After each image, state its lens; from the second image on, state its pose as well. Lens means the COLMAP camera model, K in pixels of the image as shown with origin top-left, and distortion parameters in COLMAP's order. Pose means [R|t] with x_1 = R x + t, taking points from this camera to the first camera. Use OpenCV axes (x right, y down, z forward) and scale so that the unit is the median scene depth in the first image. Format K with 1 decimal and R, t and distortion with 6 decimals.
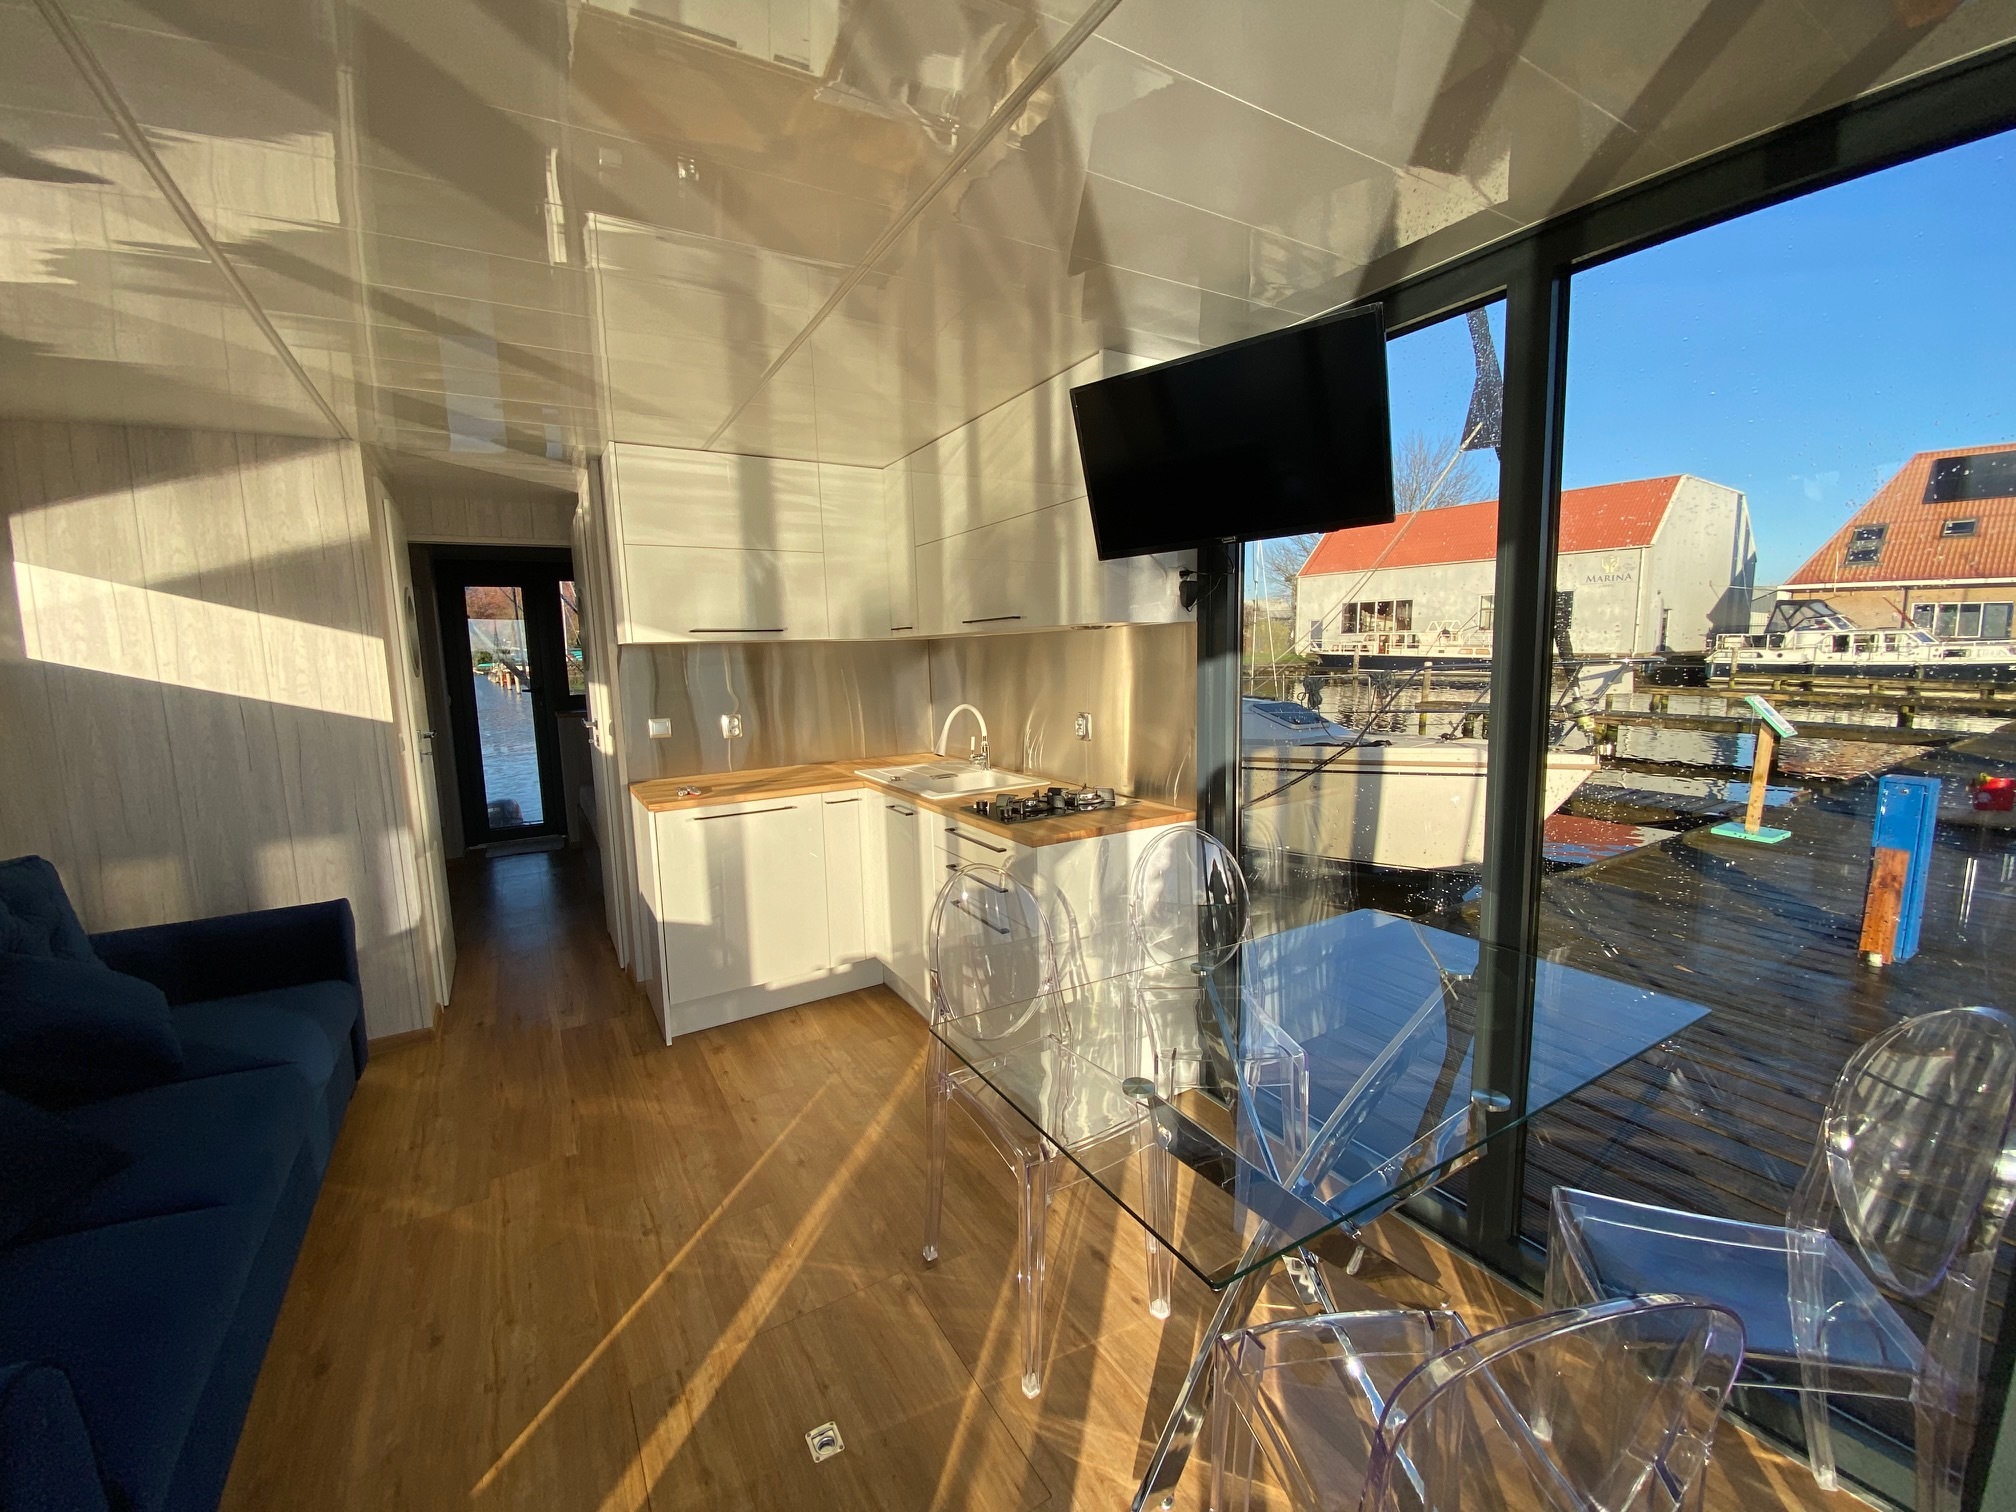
lens RADIAL K [[804.4, 0, 1004.9], [0, 804.4, 757.1], [0, 0, 1]] dist [-0.021723, -0.006447]
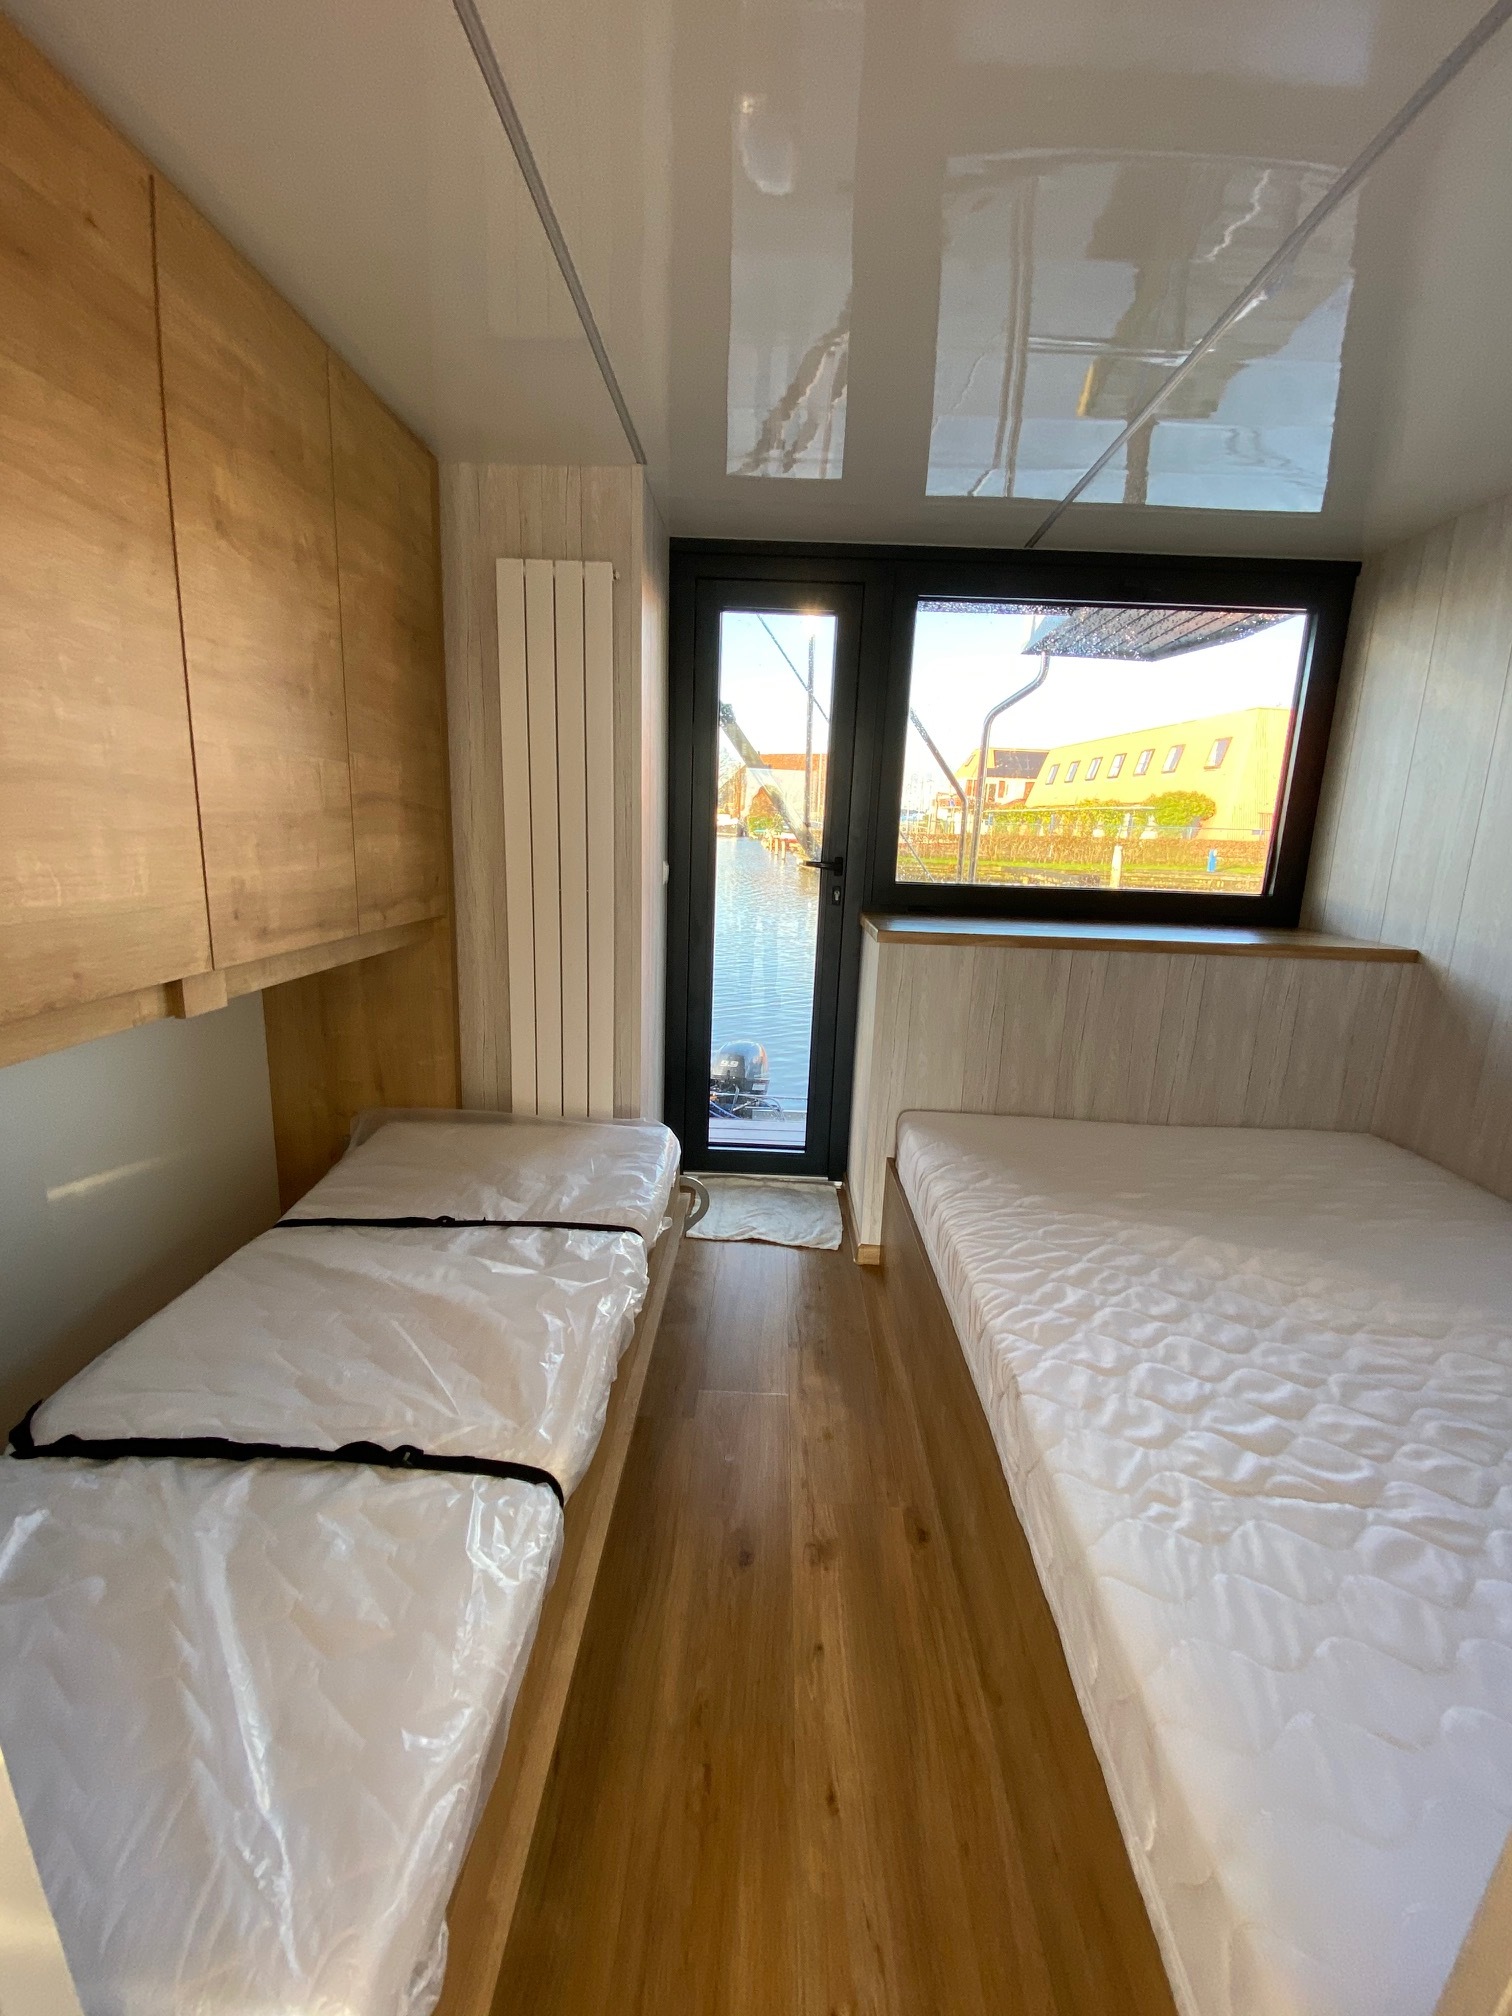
lens RADIAL K [[804.4, 0, 749.6], [0, 804.4, 1000.1], [0, 0, 1]] dist [-0.021723, -0.006447]
pose [[0.835465, 0.167355, -0.523440, -0.375793], [-0.127600, 0.985546, 0.111437, -0.053095], [0.534524, -0.026311, 0.844744, 0.591118]]
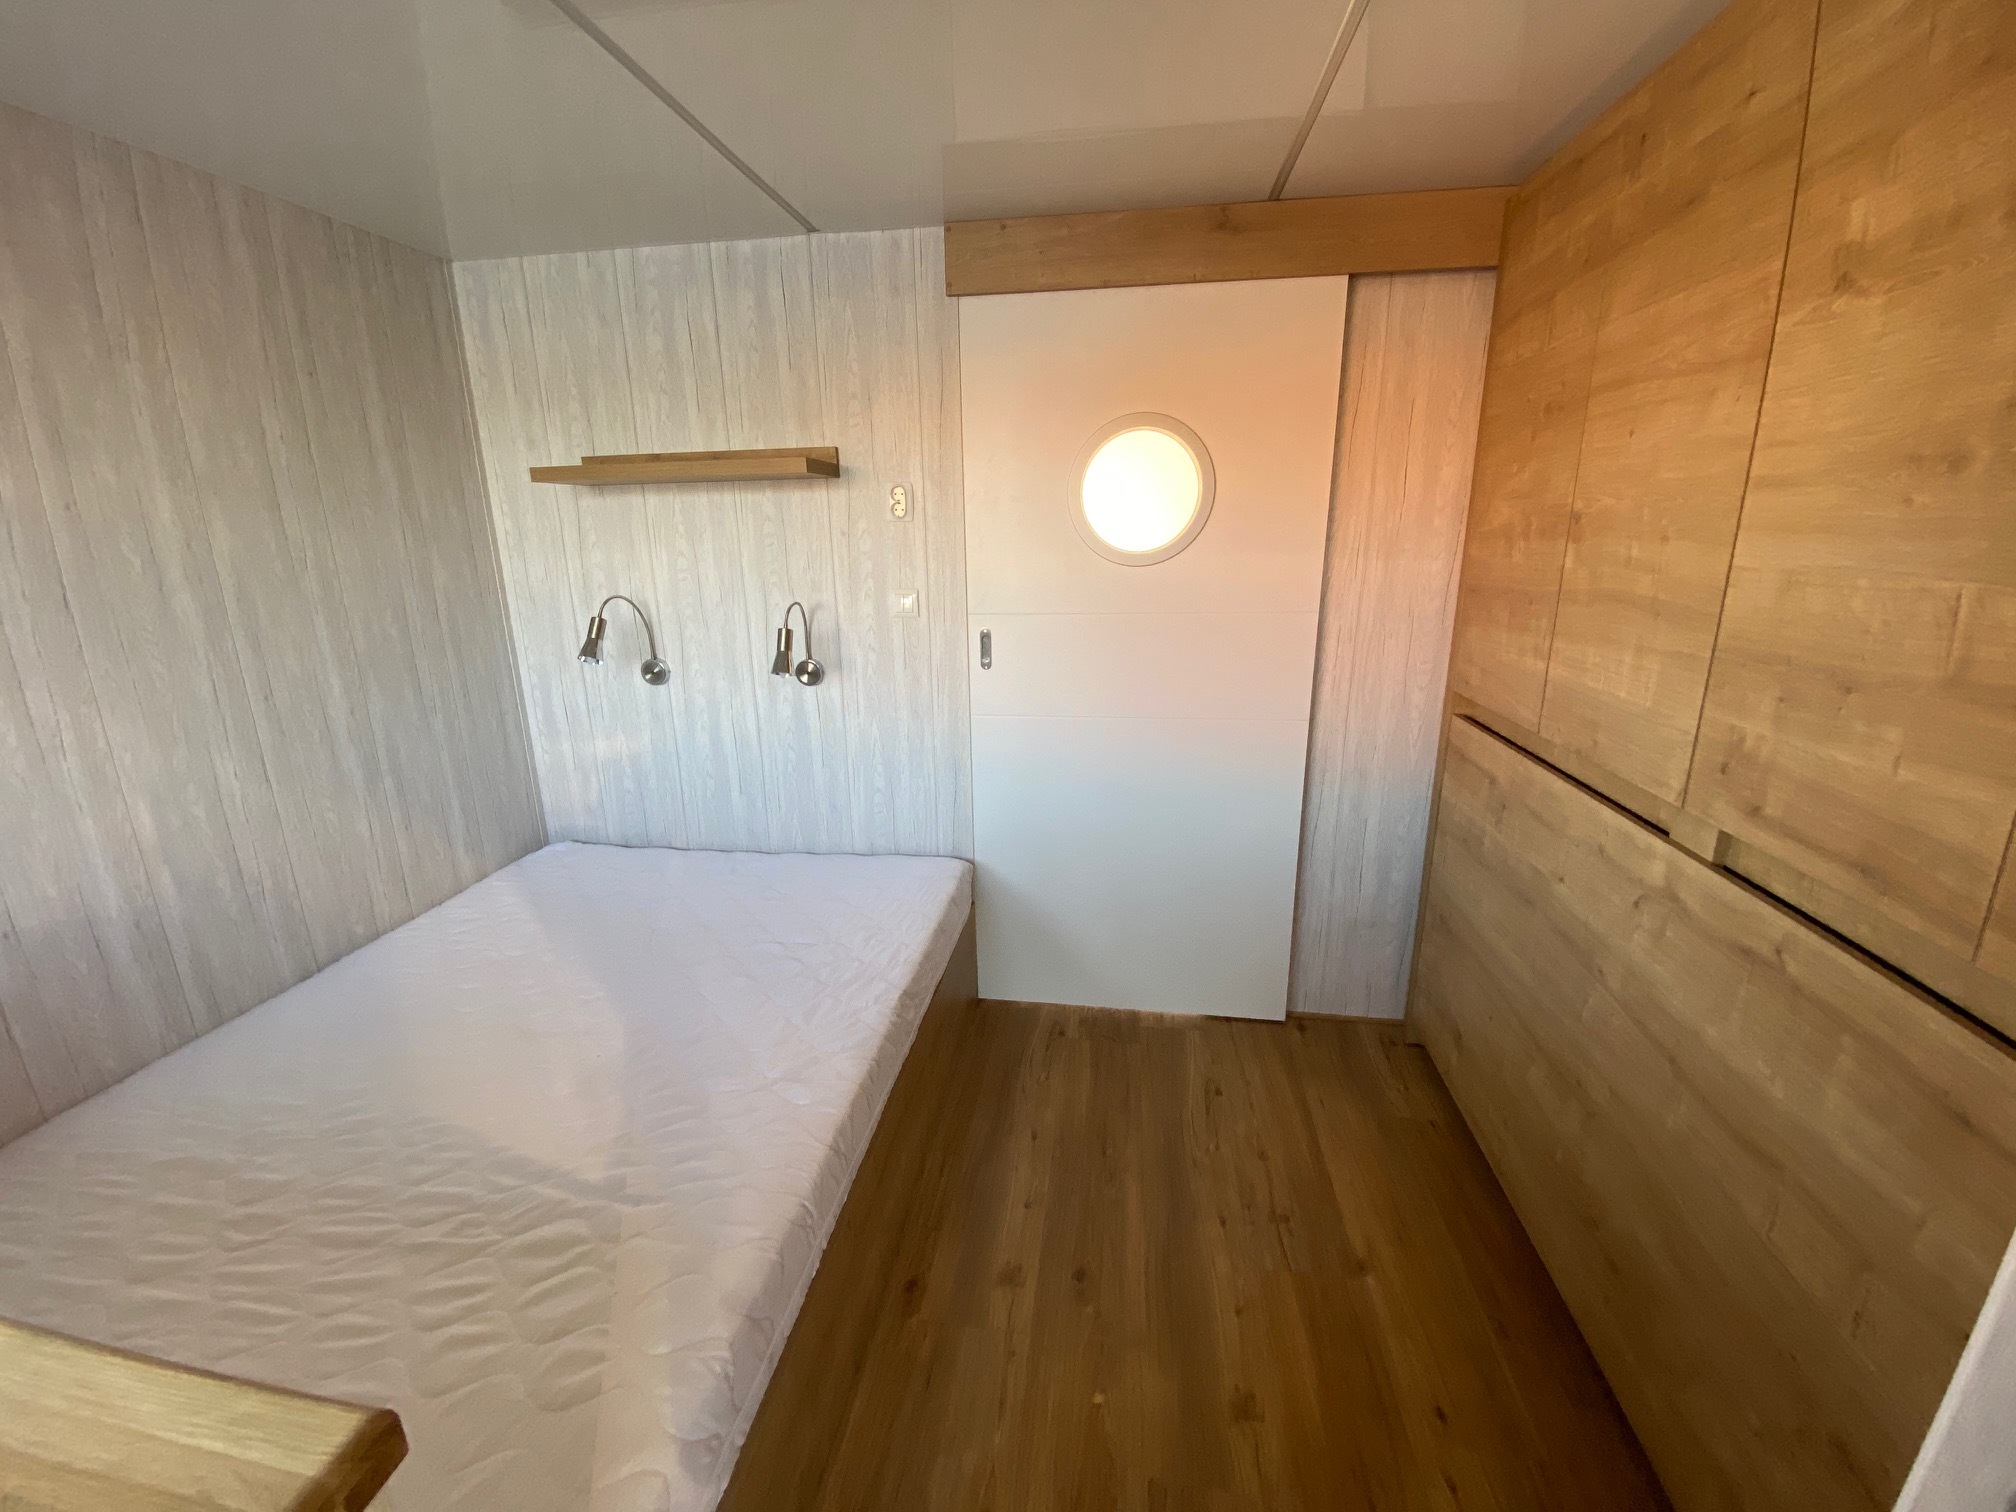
lens RADIAL K [[804.4, 0, 1009.5], [0, 804.4, 741.9], [0, 0, 1]] dist [-0.021723, -0.006447]
pose [[-0.772608, -0.124593, 0.622538, -0.583928], [0.117244, 0.935690, 0.332773, -0.114849], [-0.623964, 0.330092, -0.708314, 0.909009]]
